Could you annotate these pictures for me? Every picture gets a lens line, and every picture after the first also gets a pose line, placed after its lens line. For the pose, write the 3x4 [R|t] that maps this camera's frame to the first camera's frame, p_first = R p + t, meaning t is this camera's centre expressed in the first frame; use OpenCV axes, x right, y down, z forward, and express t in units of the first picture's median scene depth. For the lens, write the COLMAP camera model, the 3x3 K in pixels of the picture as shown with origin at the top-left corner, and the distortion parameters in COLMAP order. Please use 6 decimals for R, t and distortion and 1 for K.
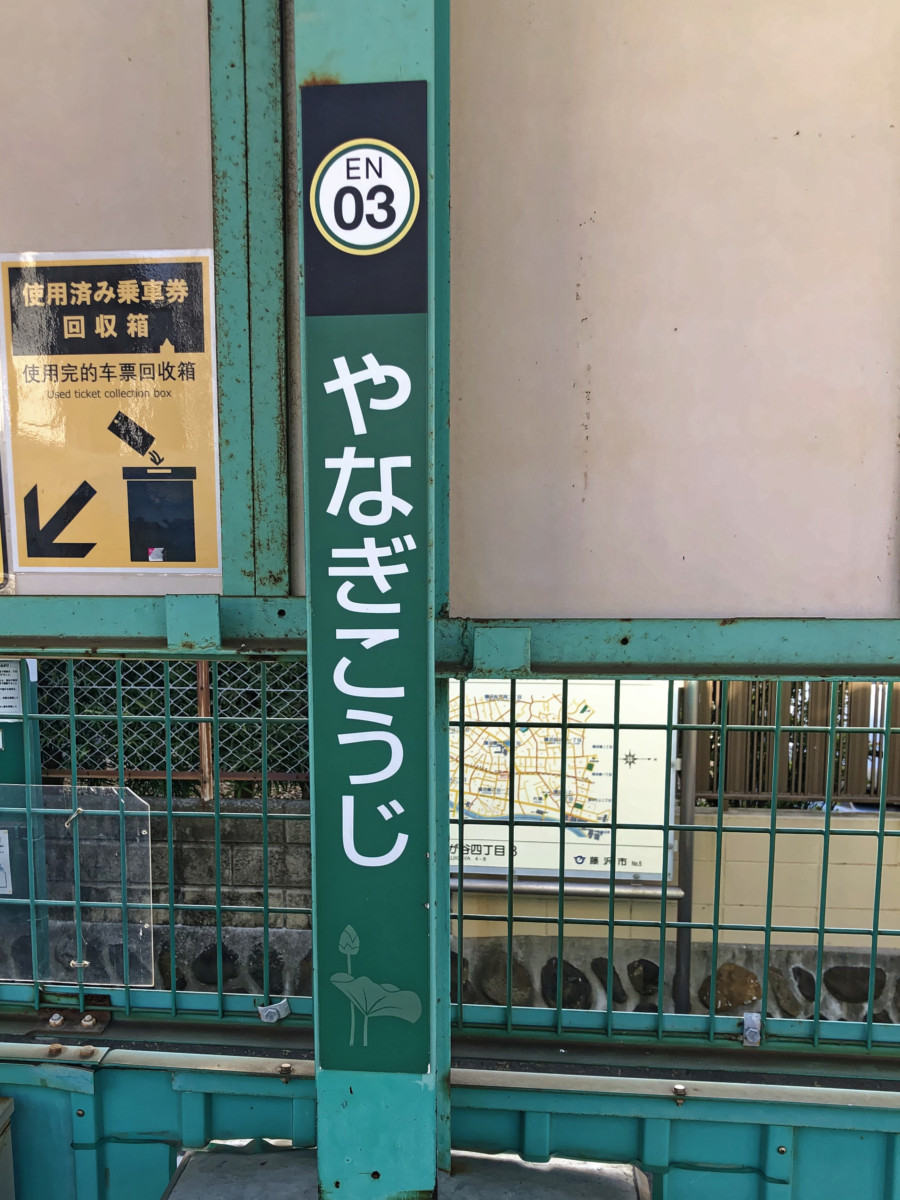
lens RADIAL K [[974.2, 0, 449.8], [0, 974.2, 600.8], [0, 0, 1]] dist [-0.003449, -0.005073]
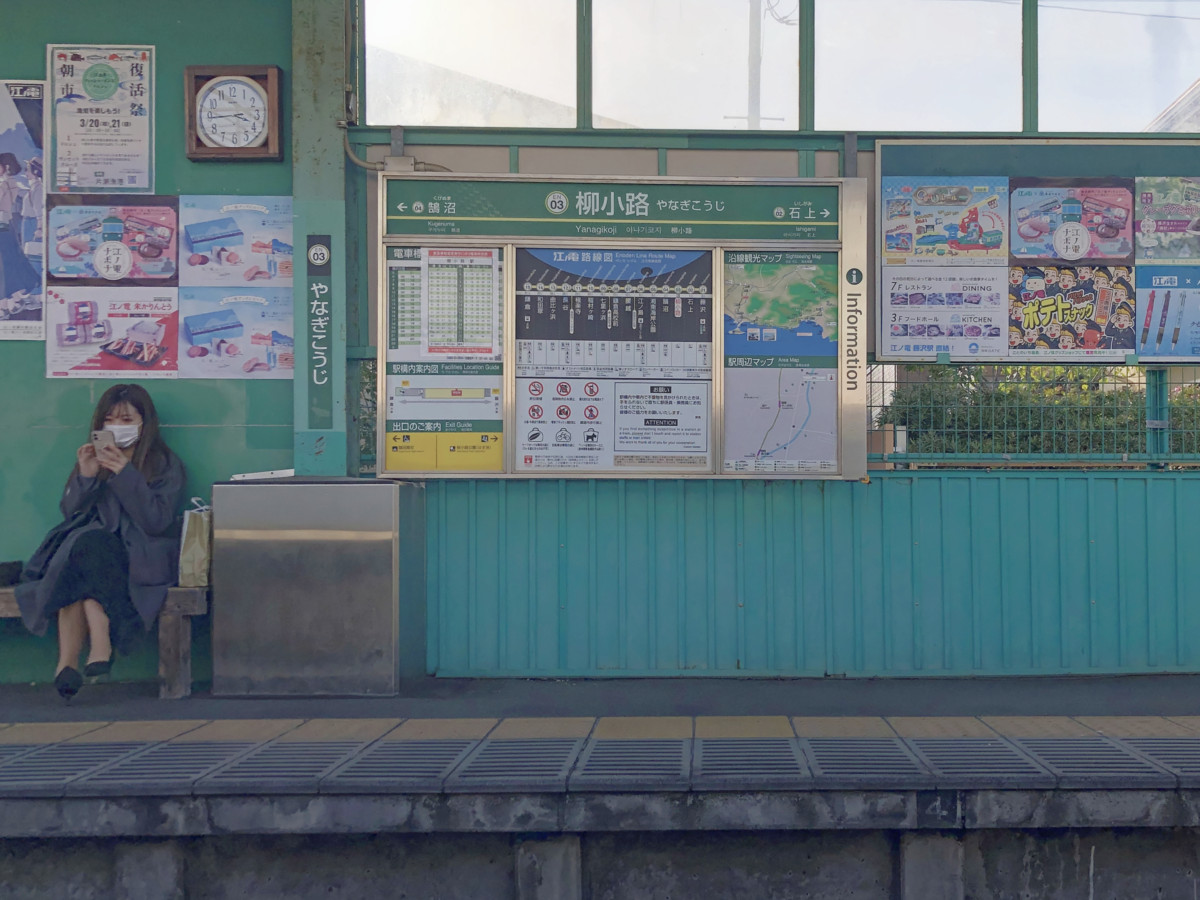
lens RADIAL K [[974.2, 0, 600.1], [0, 974.2, 449.4], [0, 0, 1]] dist [-0.003449, -0.005073]
pose [[0.992370, -0.004147, 0.123230, 0.761889], [0.018054, 0.993549, -0.111960, 1.247257], [-0.121971, 0.113331, 0.986042, -4.240529]]
